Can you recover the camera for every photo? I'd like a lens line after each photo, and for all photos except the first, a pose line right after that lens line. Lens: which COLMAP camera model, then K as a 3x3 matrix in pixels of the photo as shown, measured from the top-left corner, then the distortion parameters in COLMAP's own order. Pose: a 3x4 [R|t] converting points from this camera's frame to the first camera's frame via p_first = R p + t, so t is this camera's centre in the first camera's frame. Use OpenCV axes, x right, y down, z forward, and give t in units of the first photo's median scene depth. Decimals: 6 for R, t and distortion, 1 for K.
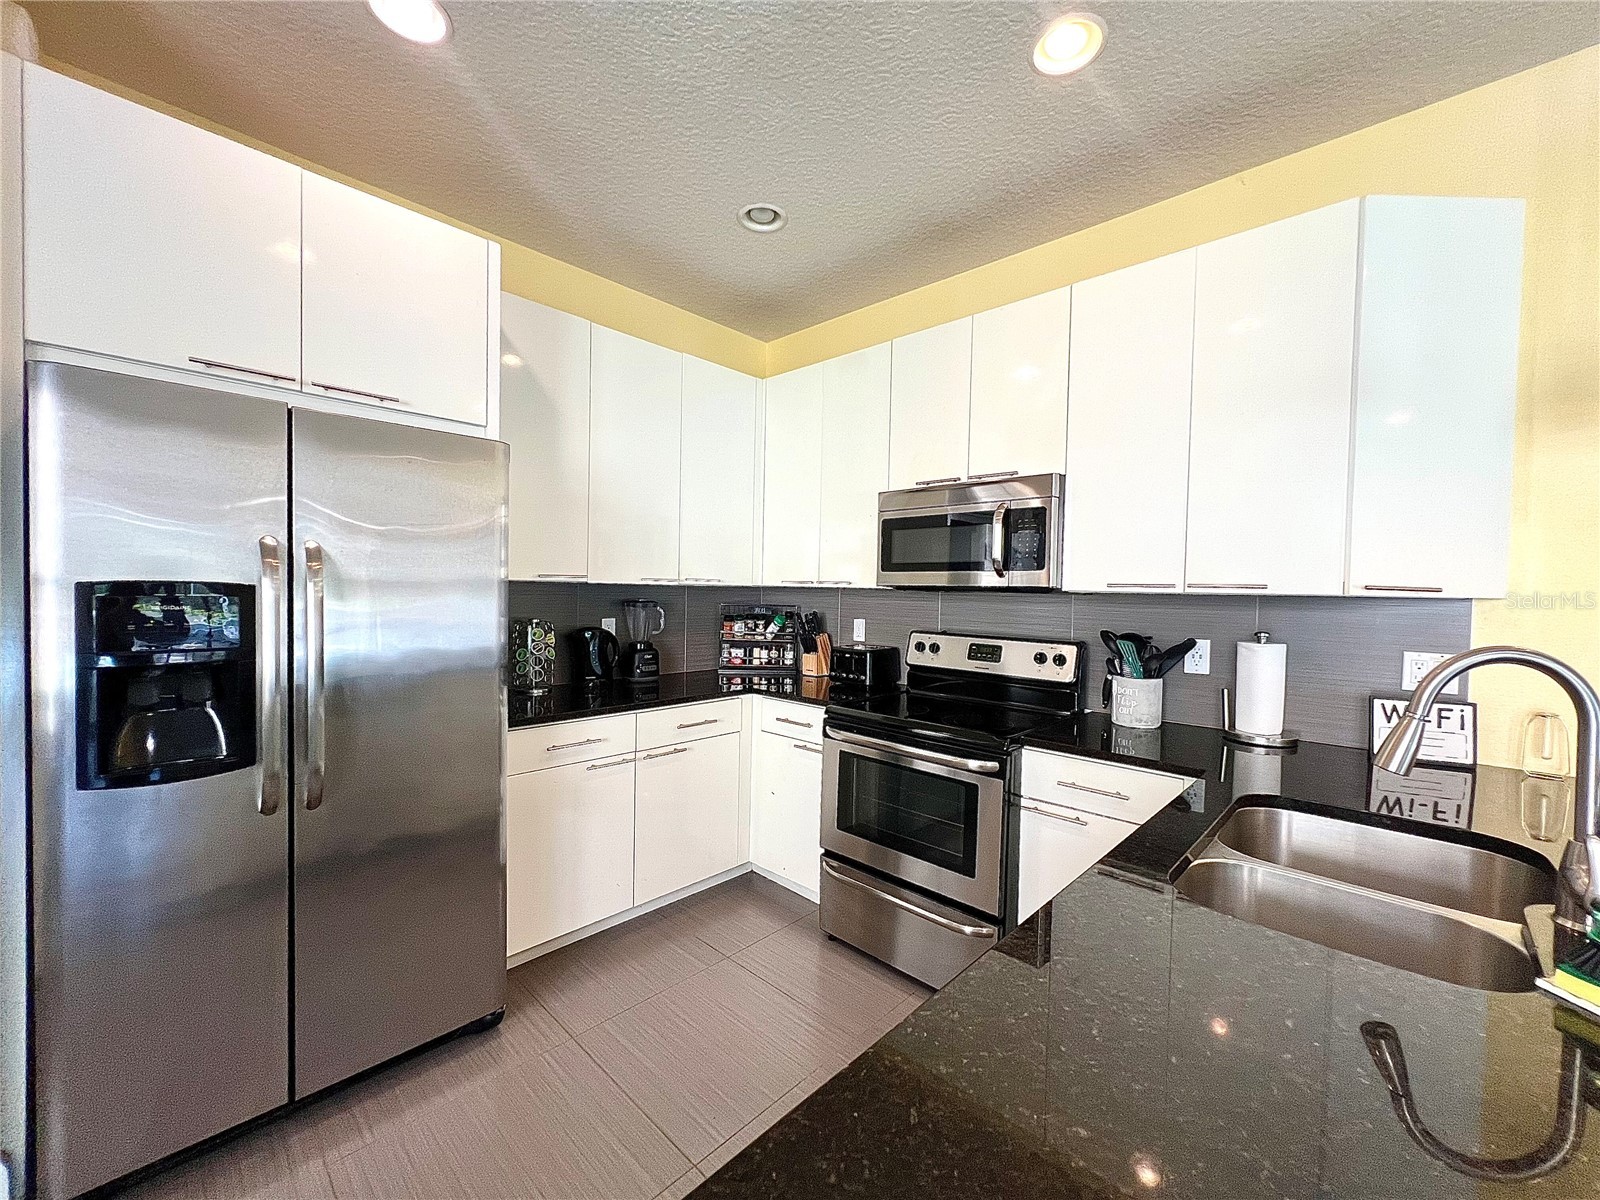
lens RADIAL K [[641.4, 0, 804.3], [0, 641.4, 605.4], [0, 0, 1]] dist [-0.003967, 0.000876]
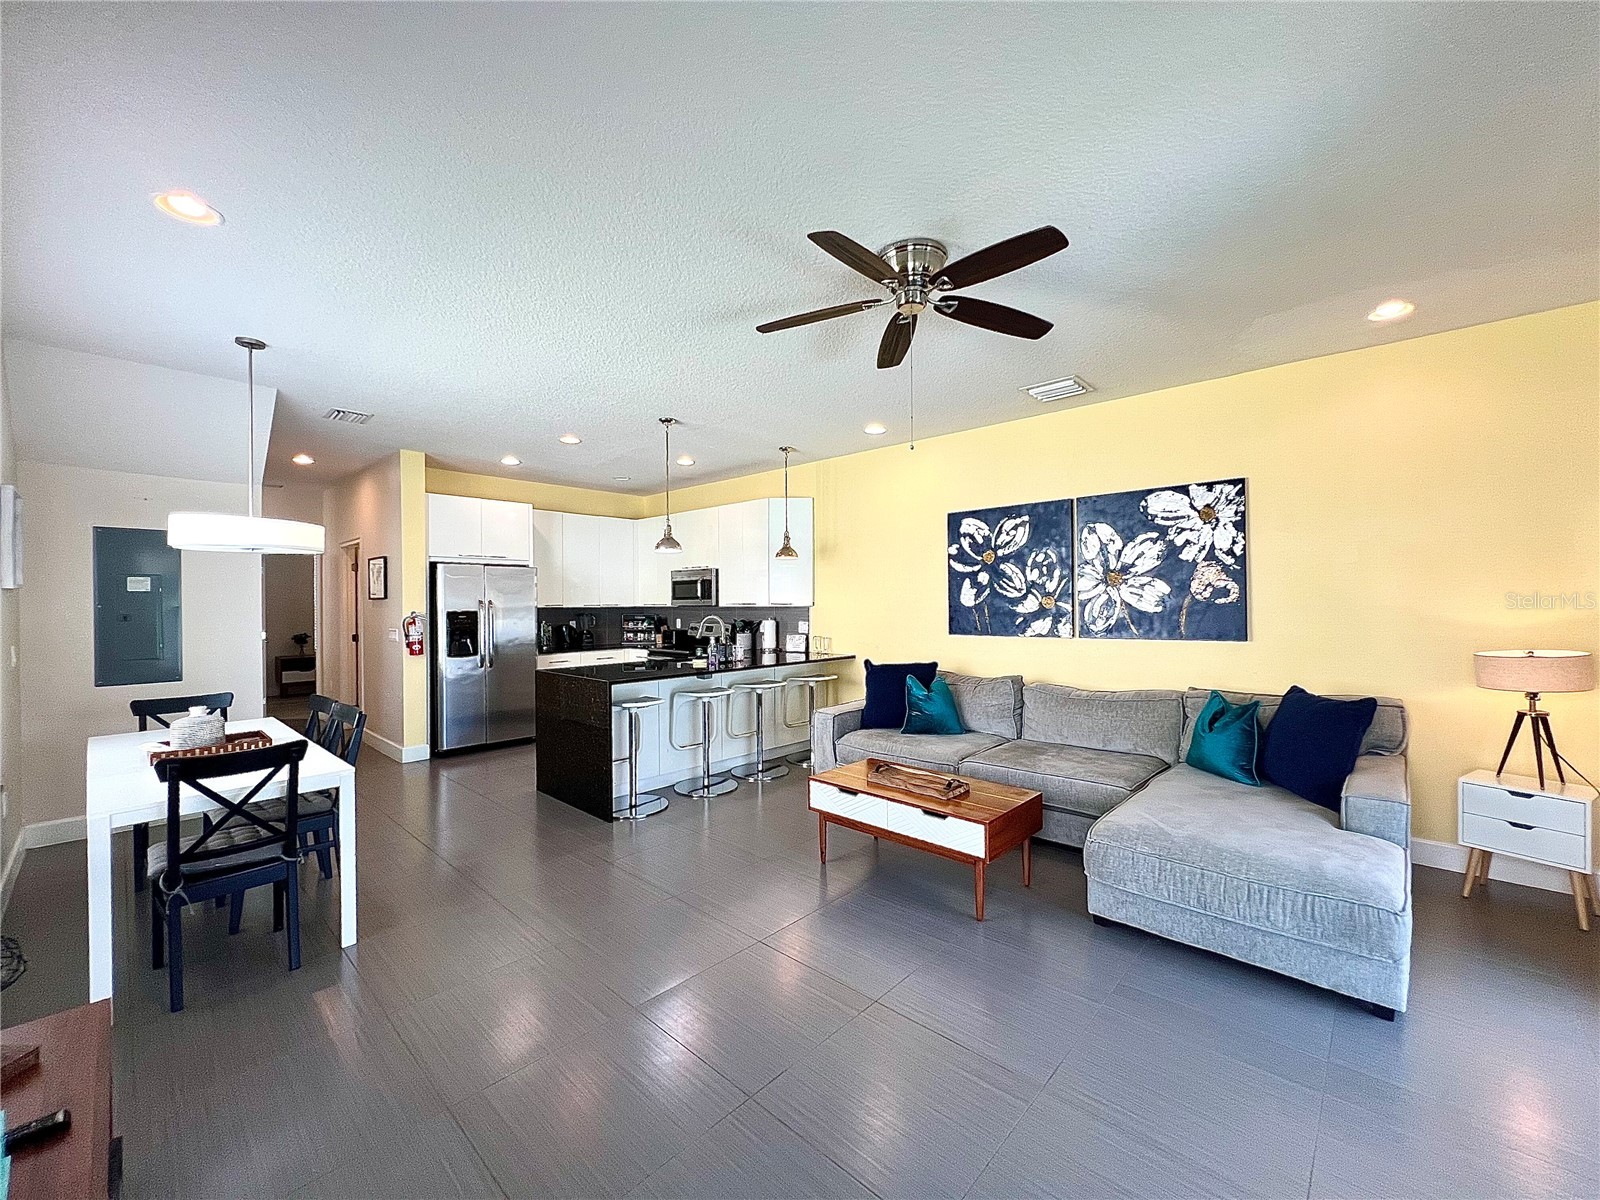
lens RADIAL K [[641.4, 0, 804.9], [0, 641.4, 603.2], [0, 0, 1]] dist [-0.003967, 0.000876]
pose [[0.999575, -0.026615, 0.011906, 0.650520], [0.026882, 0.999378, -0.022835, 0.036501], [-0.011290, 0.023145, 0.999668, -1.716192]]
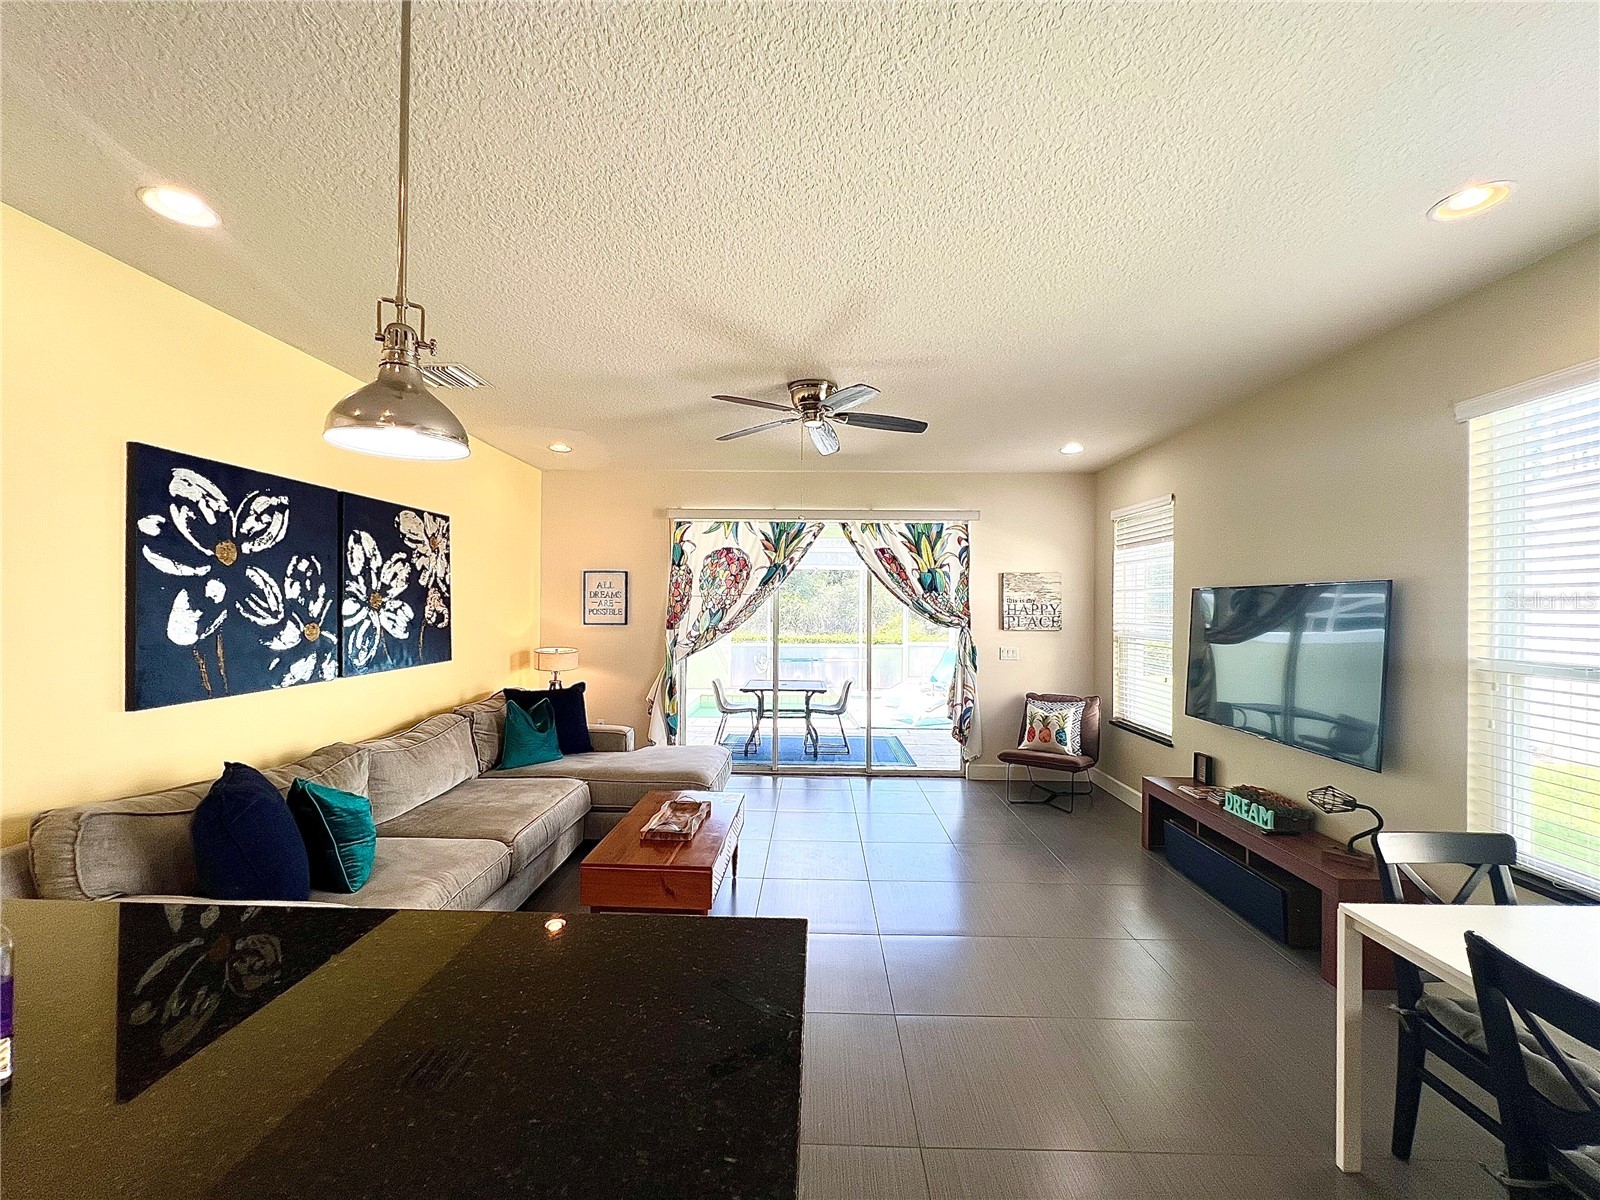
lens RADIAL K [[641.4, 0, 805.4], [0, 641.4, 604.4], [0, 0, 1]] dist [-0.003967, 0.000876]
pose [[-0.675729, -0.020639, 0.736861, -0.170491], [-0.002669, 0.999670, 0.025553, -0.073372], [-0.737145, 0.015300, -0.675561, 0.166010]]
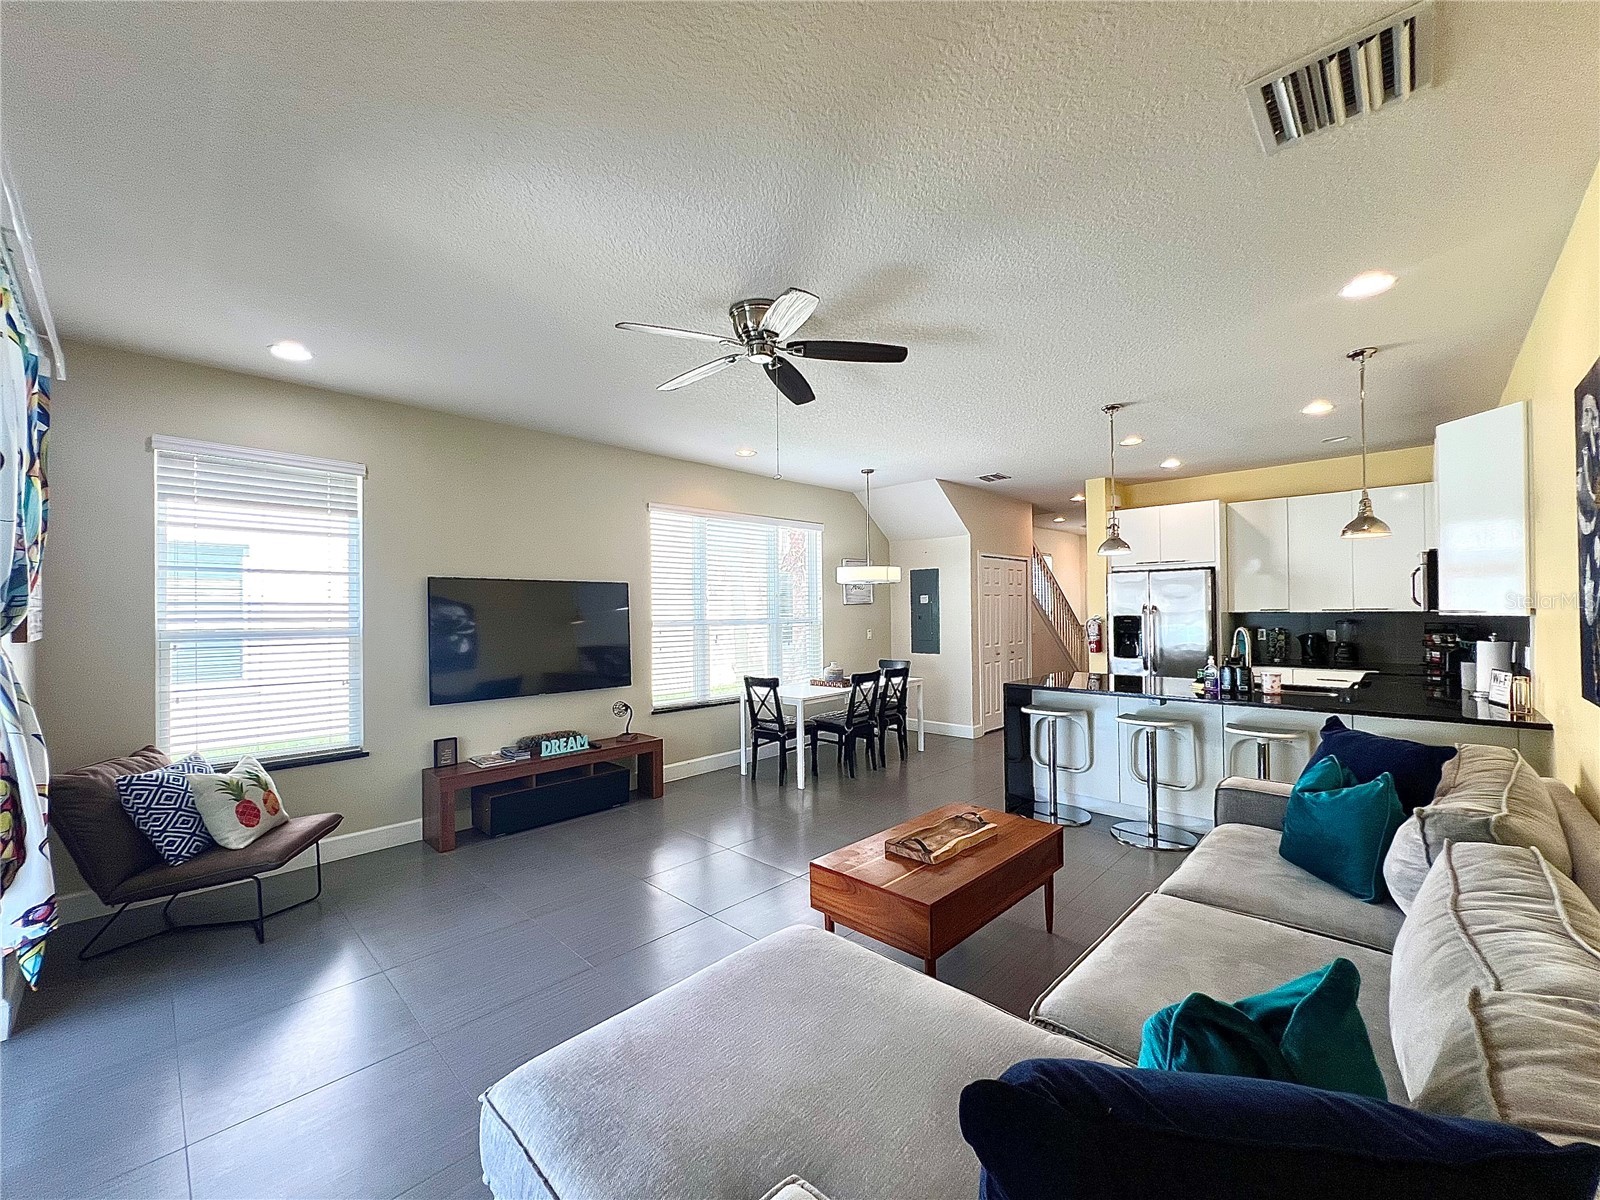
lens RADIAL K [[641.4, 0, 811.4], [0, 641.4, 593.9], [0, 0, 1]] dist [-0.003967, 0.000876]
pose [[0.025557, -0.039275, -0.998902, 1.932370], [-0.017422, 0.999059, -0.039727, 0.013099], [0.999522, 0.018418, 0.024849, -0.714736]]
